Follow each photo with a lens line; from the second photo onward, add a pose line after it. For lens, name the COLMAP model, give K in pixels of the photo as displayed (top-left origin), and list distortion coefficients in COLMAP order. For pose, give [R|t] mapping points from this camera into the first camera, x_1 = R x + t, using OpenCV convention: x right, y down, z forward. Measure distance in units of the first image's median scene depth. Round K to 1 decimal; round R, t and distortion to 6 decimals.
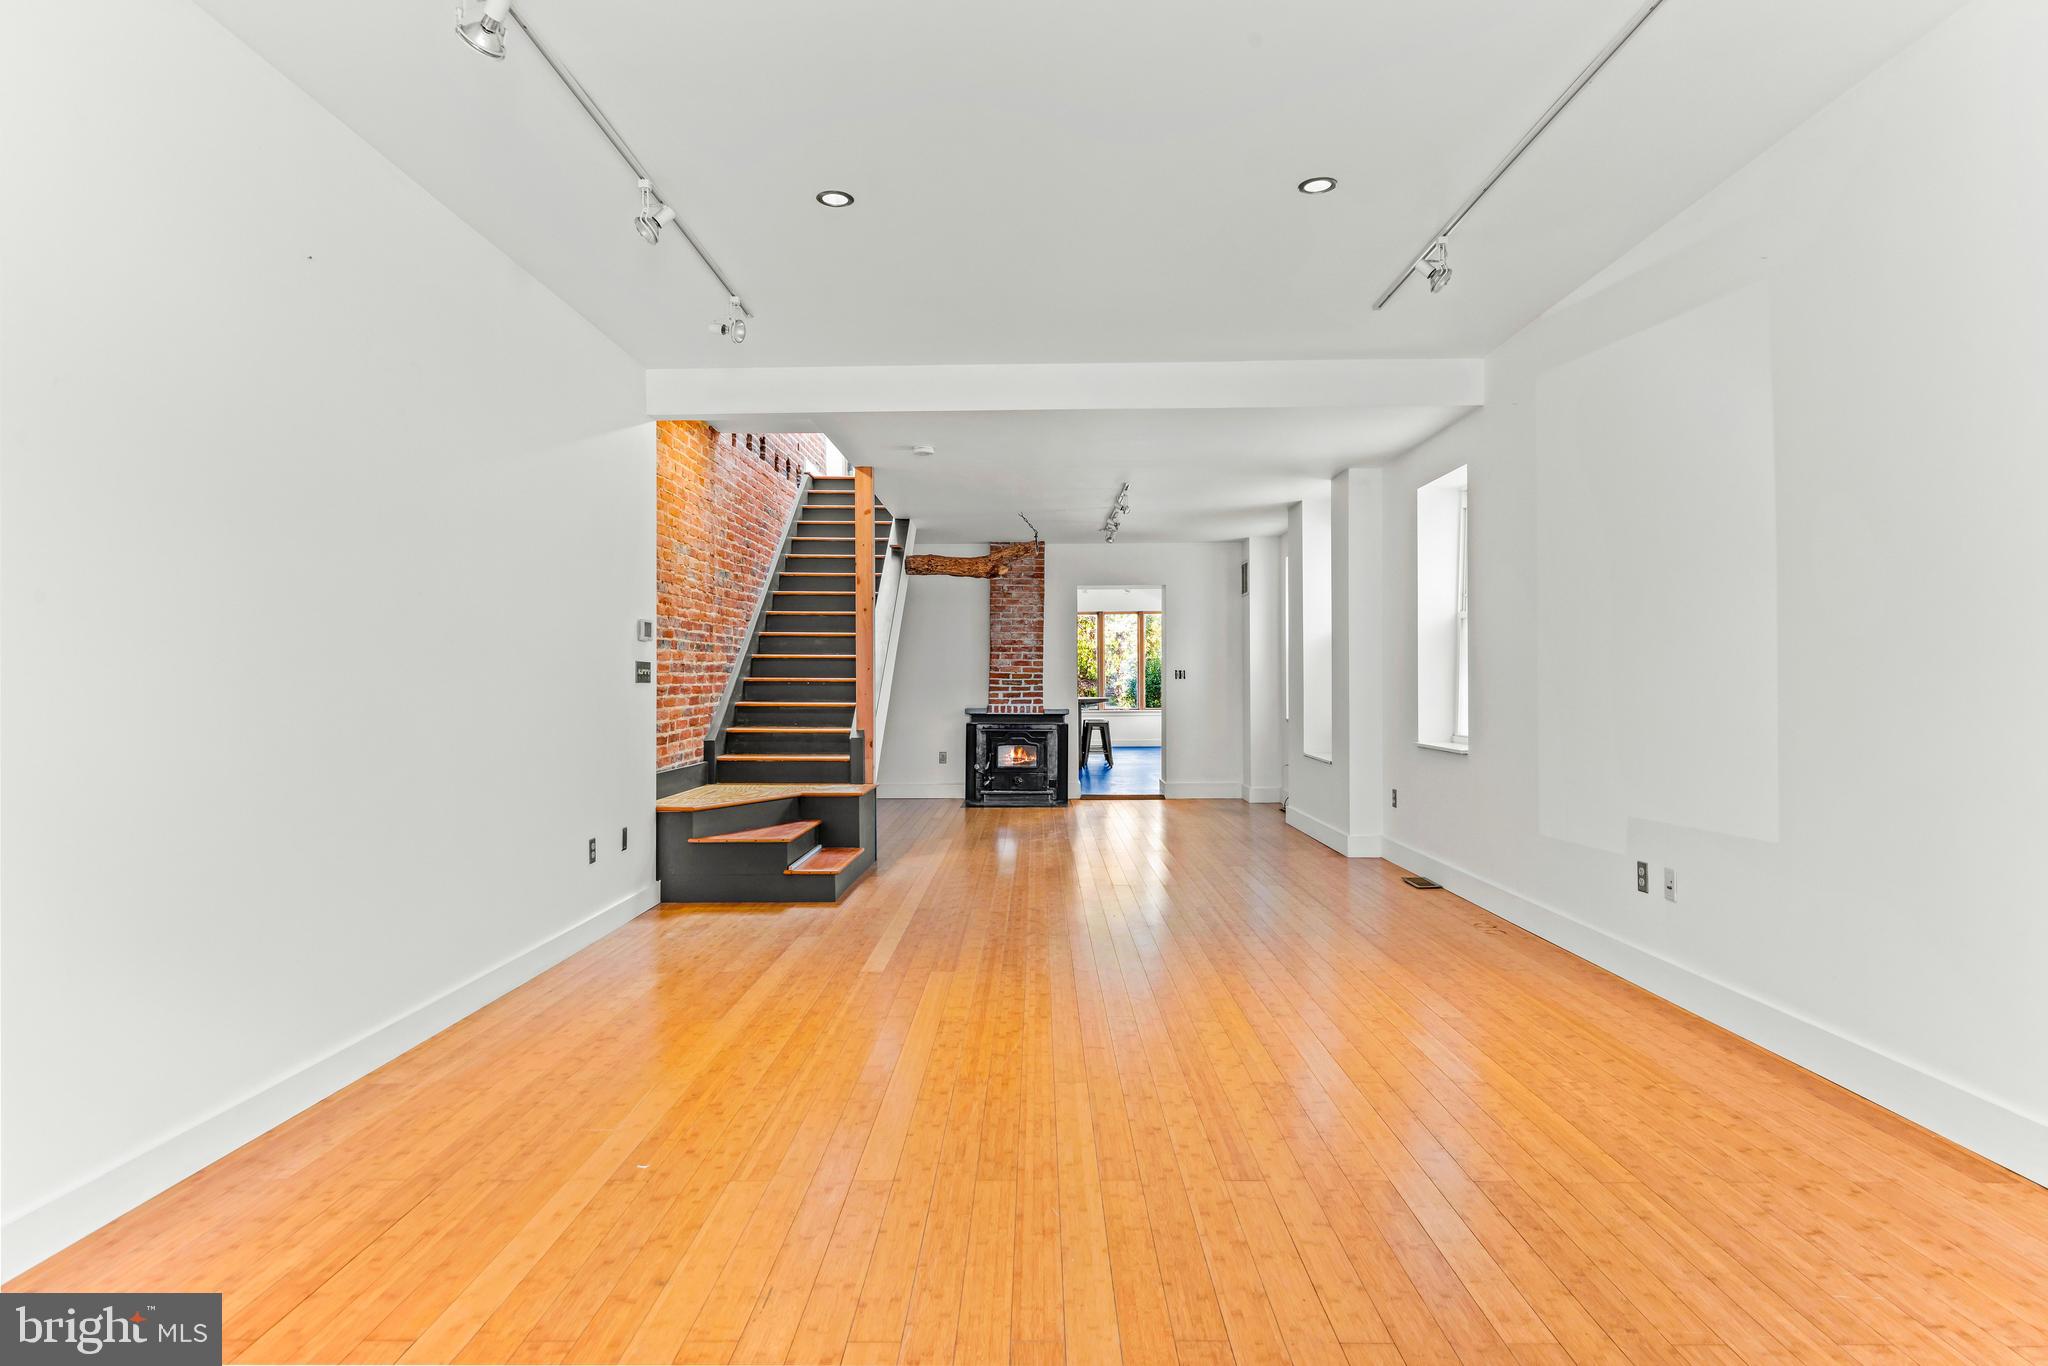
lens RADIAL K [[1113.9, 0, 1025.9], [0, 1113.9, 680.3], [0, 0, 1]] dist [-0.006125, -0.000218]
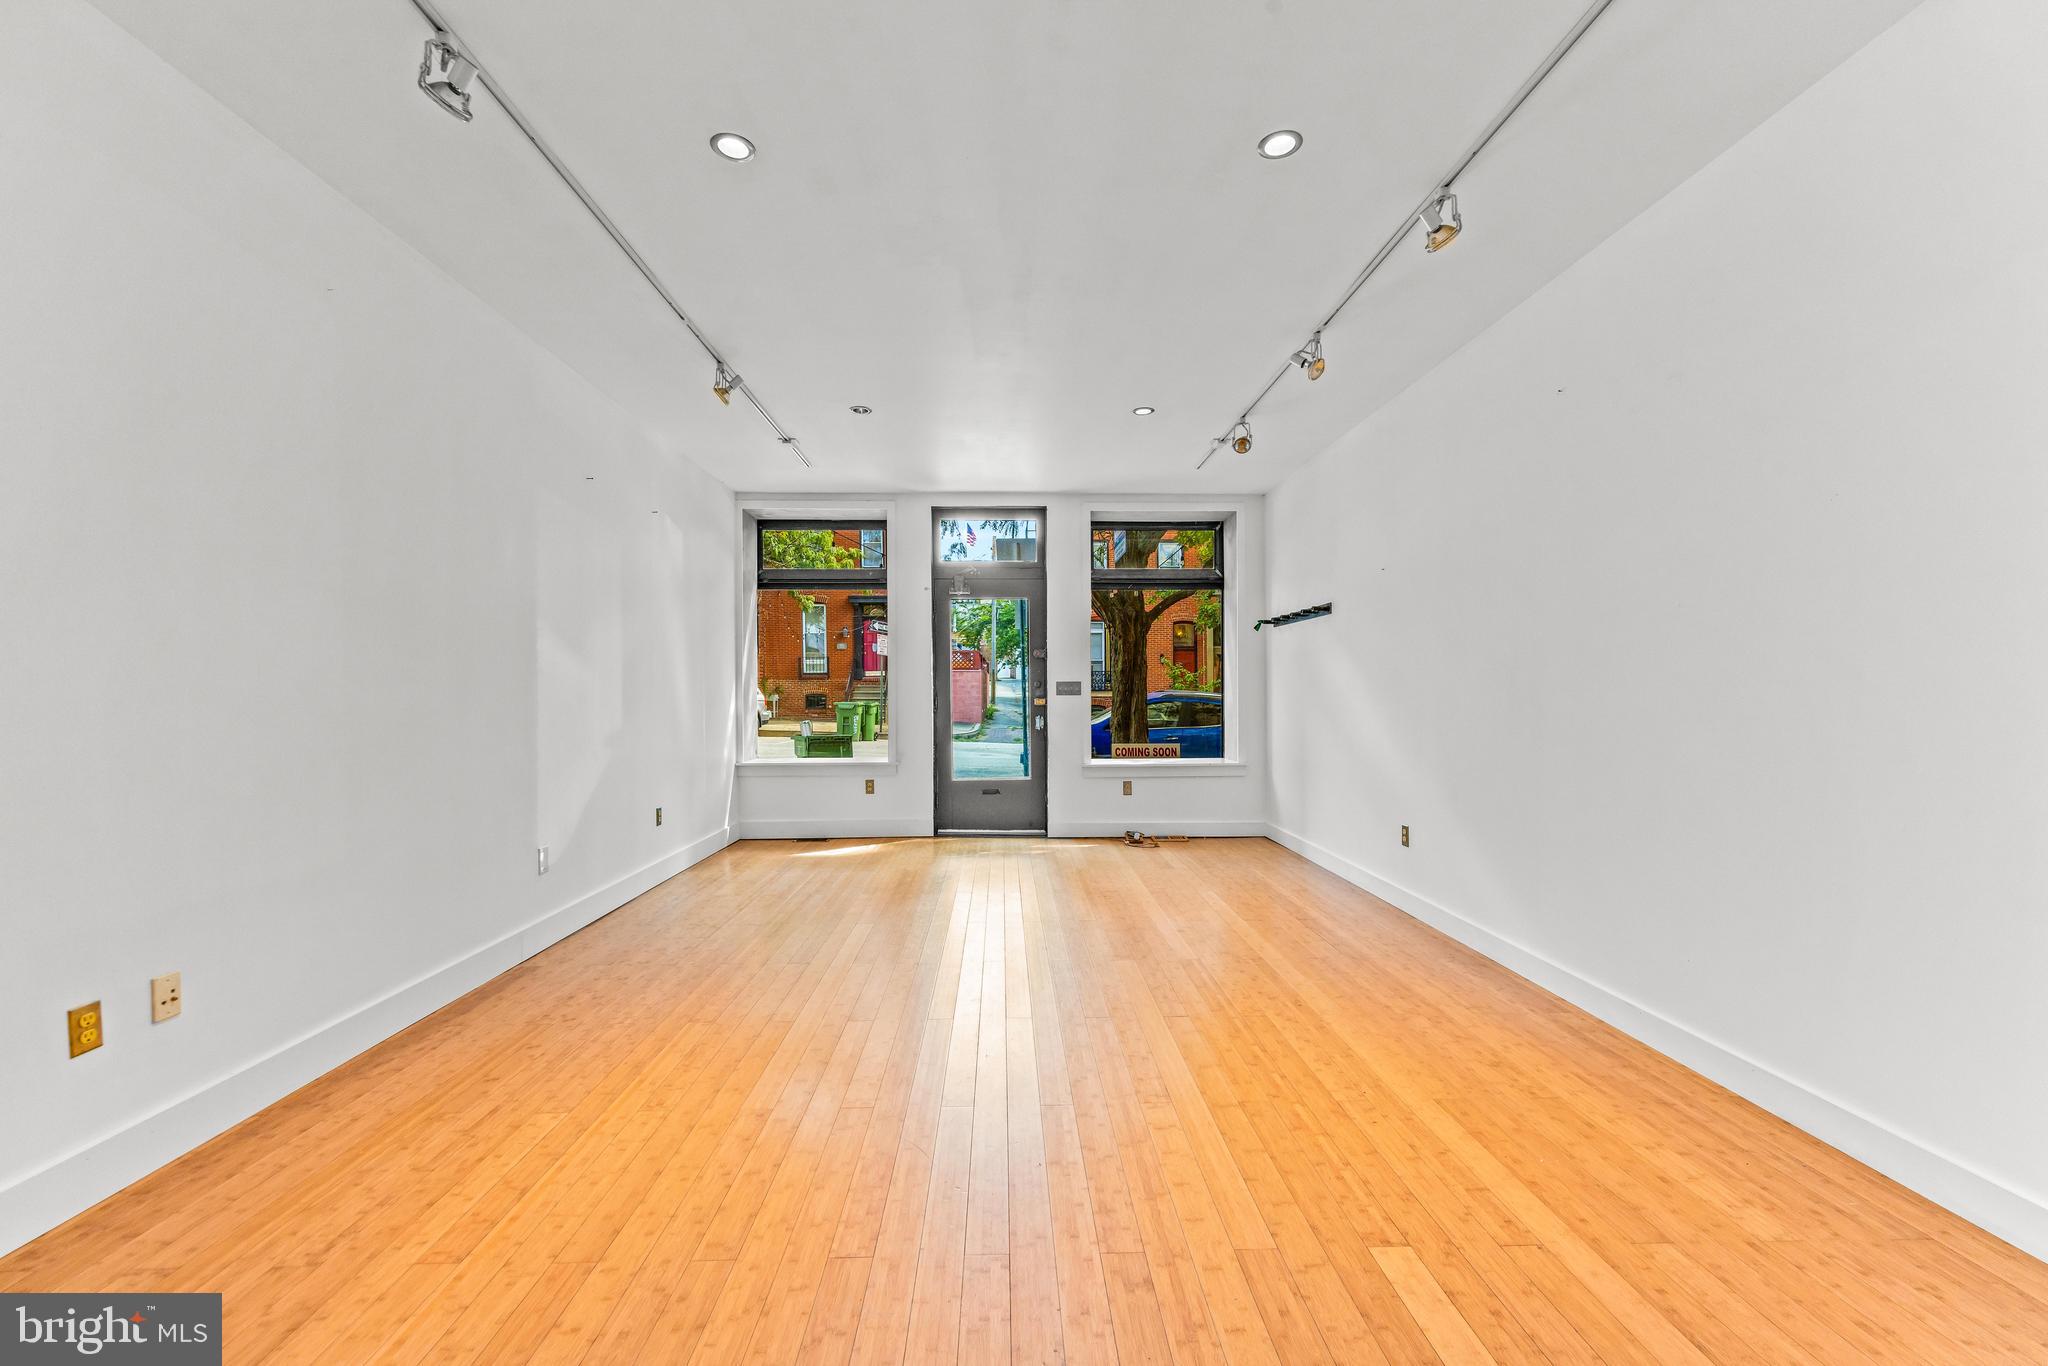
lens RADIAL K [[829.3, 0, 1022.0], [0, 829.3, 686.8], [0, 0, 1]] dist [0.003955, 0.000208]
pose [[-0.999374, 0.008308, -0.034379, 0.056399], [0.008689, 0.999902, -0.010951, -0.003015], [0.034284, -0.011243, -0.999349, 1.649060]]
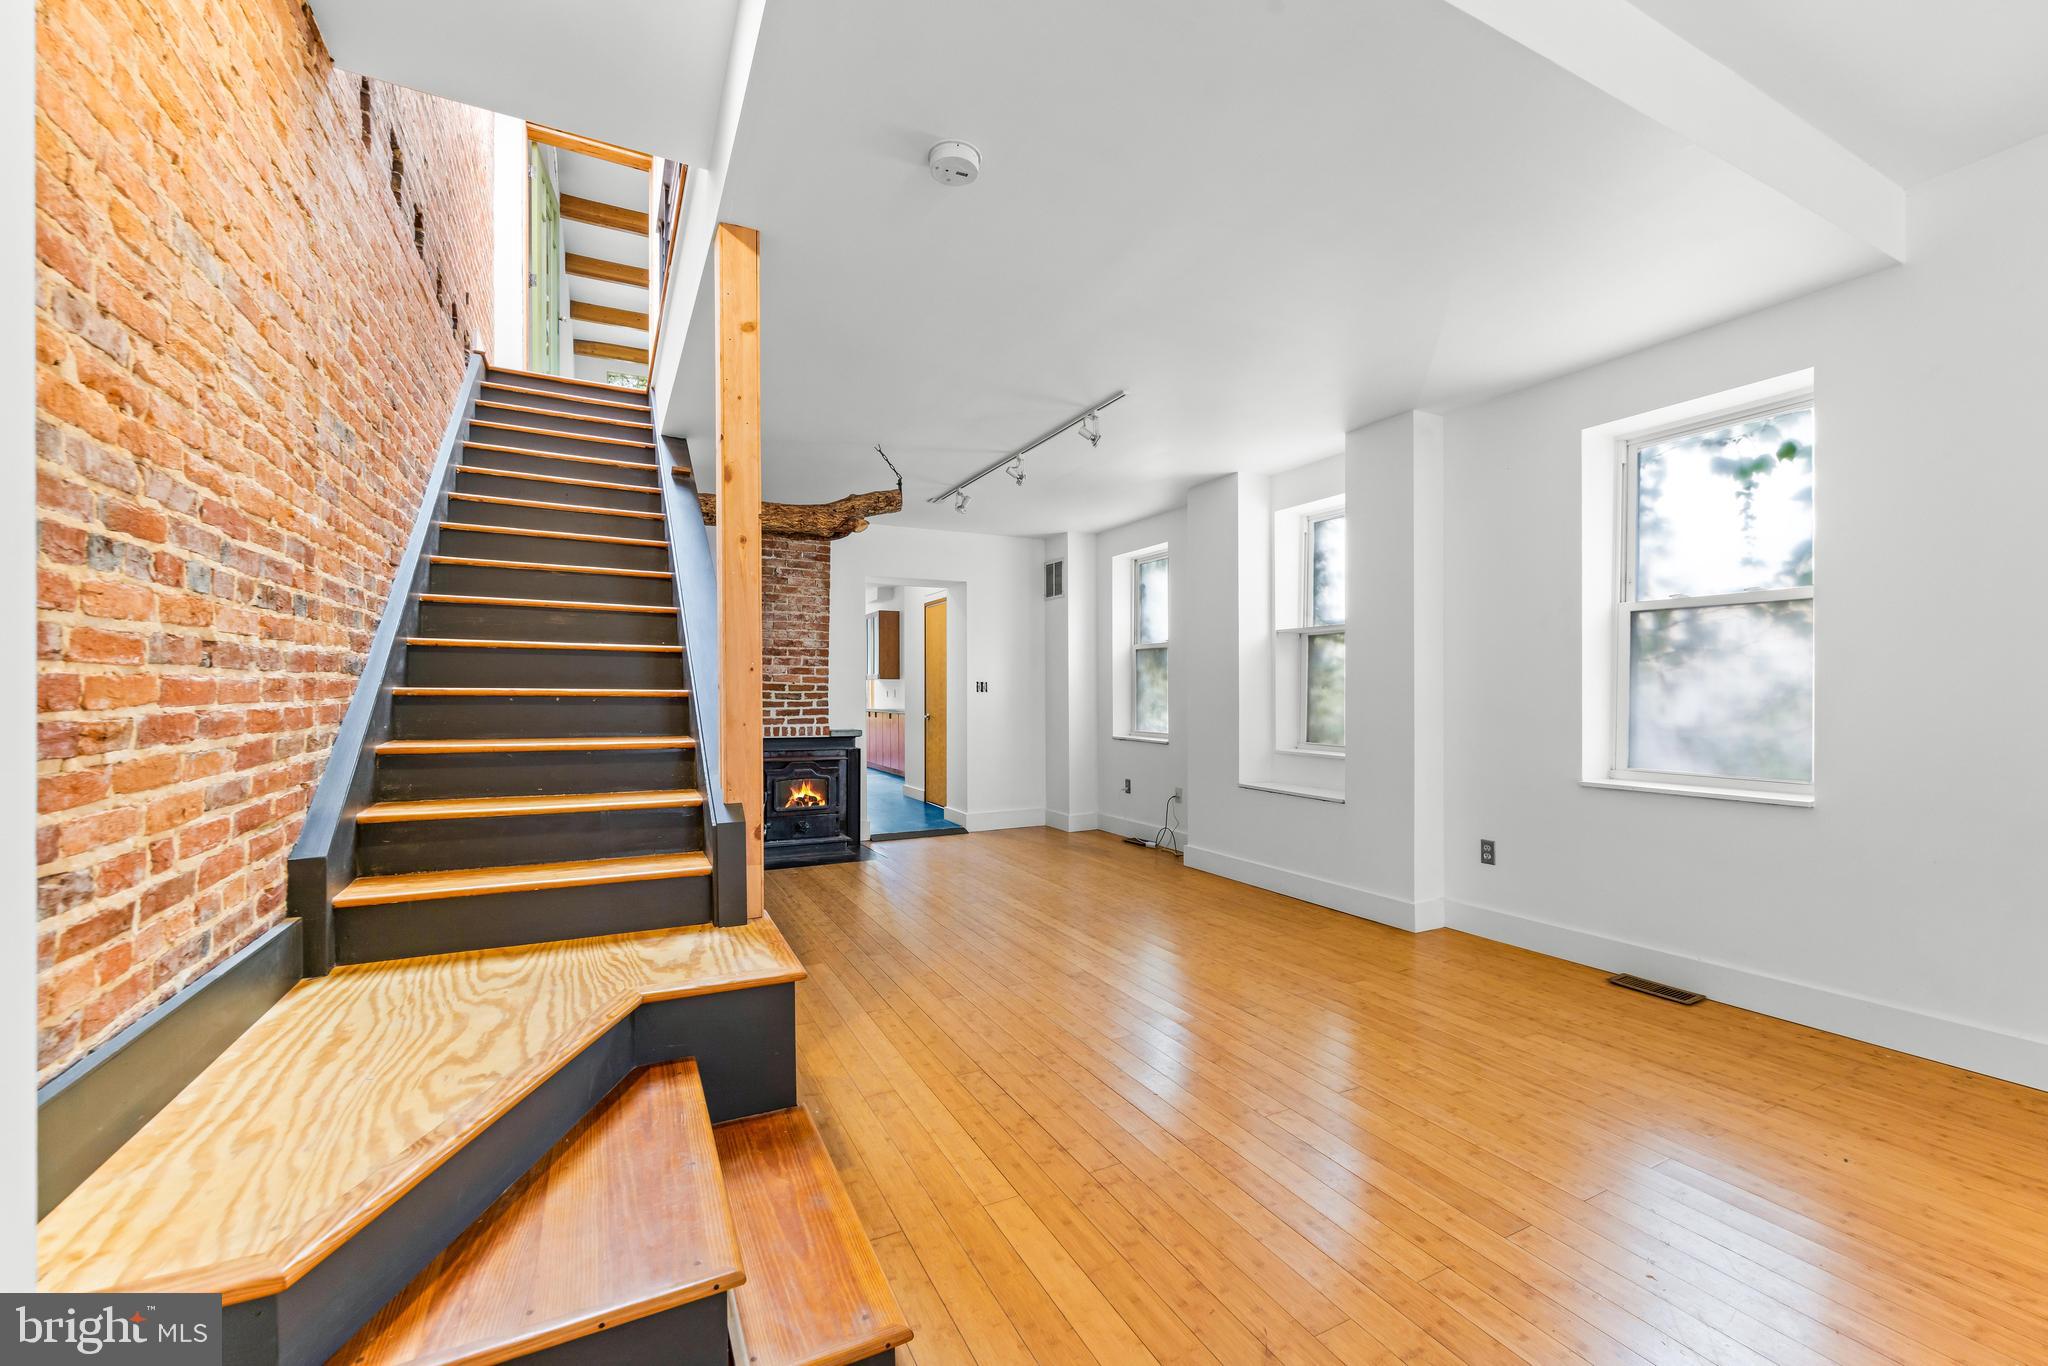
lens RADIAL K [[829.3, 0, 1024.2], [0, 829.3, 696.8], [0, 0, 1]] dist [0.003955, 0.000208]
pose [[0.886388, -0.000164, 0.462944, -0.197991], [-0.002138, 0.999988, 0.004448, -0.000601], [-0.462939, -0.004933, 0.886376, 0.637183]]
